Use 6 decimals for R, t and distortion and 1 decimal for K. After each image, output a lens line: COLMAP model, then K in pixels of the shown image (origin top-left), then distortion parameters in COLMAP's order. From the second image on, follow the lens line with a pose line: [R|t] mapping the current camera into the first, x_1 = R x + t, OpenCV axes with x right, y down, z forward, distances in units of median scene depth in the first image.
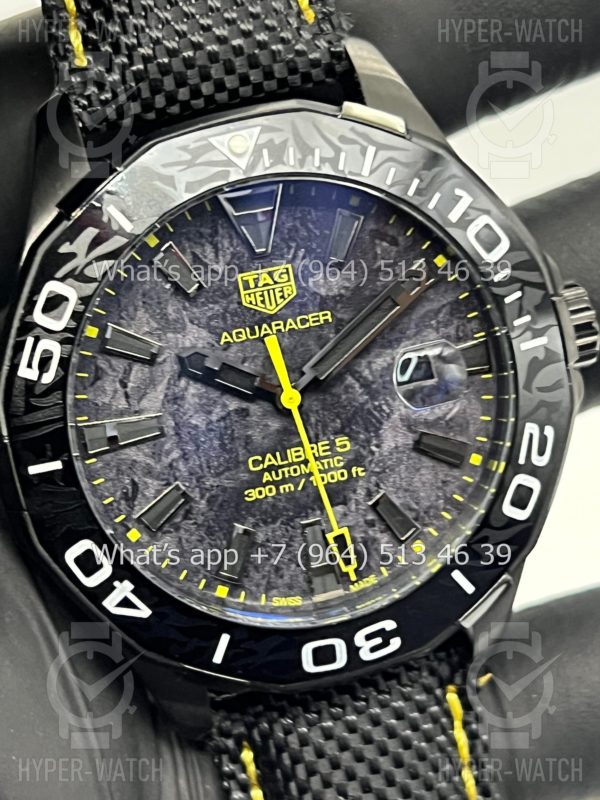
lens RADIAL K [[1827.1, 0, 280.1], [0, 1827.1, 402.6], [0, 0, 1]] dist [0.219512, -0.058056]
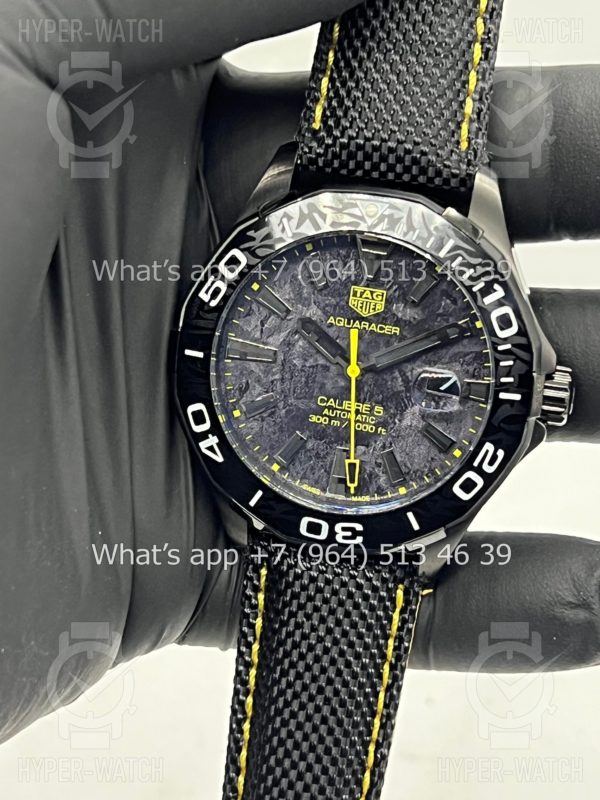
lens RADIAL K [[1773.9, 0, 300.0], [0, 1773.9, 400.0], [0, 0, 1]] dist [0.264726, -0.316432]
pose [[0.887033, 0.375818, -0.268204, 0.382084], [-0.362259, 0.926658, 0.100368, -0.114968], [0.286253, 0.008130, 0.958120, -0.478684]]
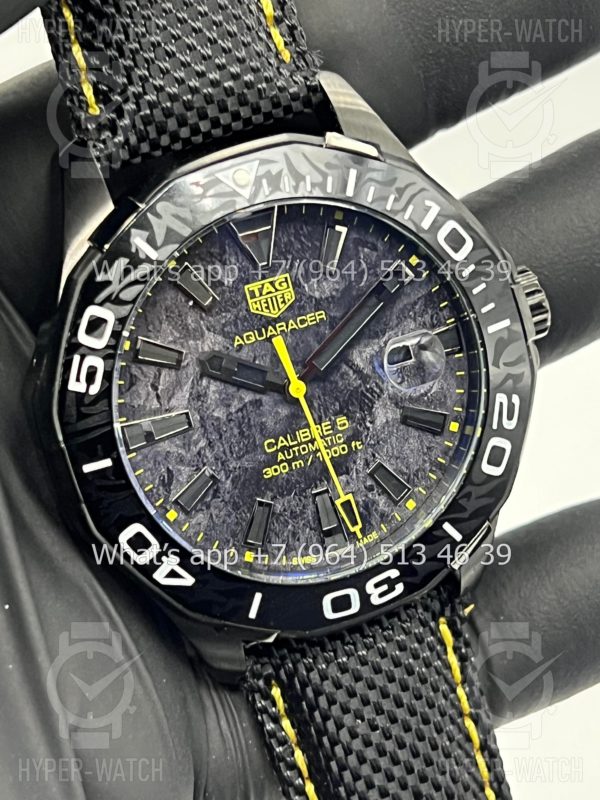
lens RADIAL K [[1827.1, 0, 280.1], [0, 1827.1, 402.6], [0, 0, 1]] dist [0.219512, -0.058056]
pose [[0.994718, -0.075444, 0.069602, -0.086484], [0.072192, 0.996230, 0.048111, -0.049937], [-0.072969, -0.042832, 0.996414, -0.162955]]
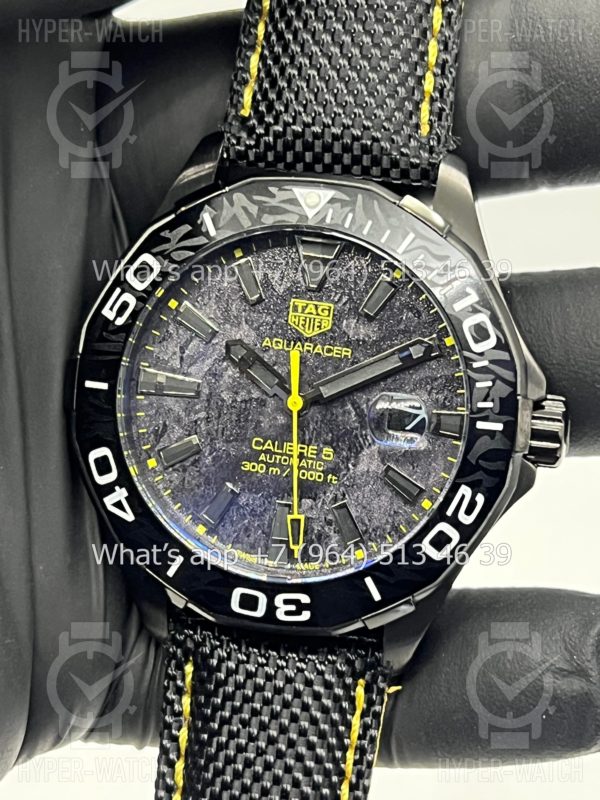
lens RADIAL K [[1773.9, 0, 300.0], [0, 1773.9, 400.0], [0, 0, 1]] dist [0.264726, -0.316432]
pose [[0.894537, 0.323046, -0.308940, 0.386001], [-0.347797, 0.937179, -0.027077, 0.027981], [0.280785, 0.131670, 0.950696, -0.171694]]
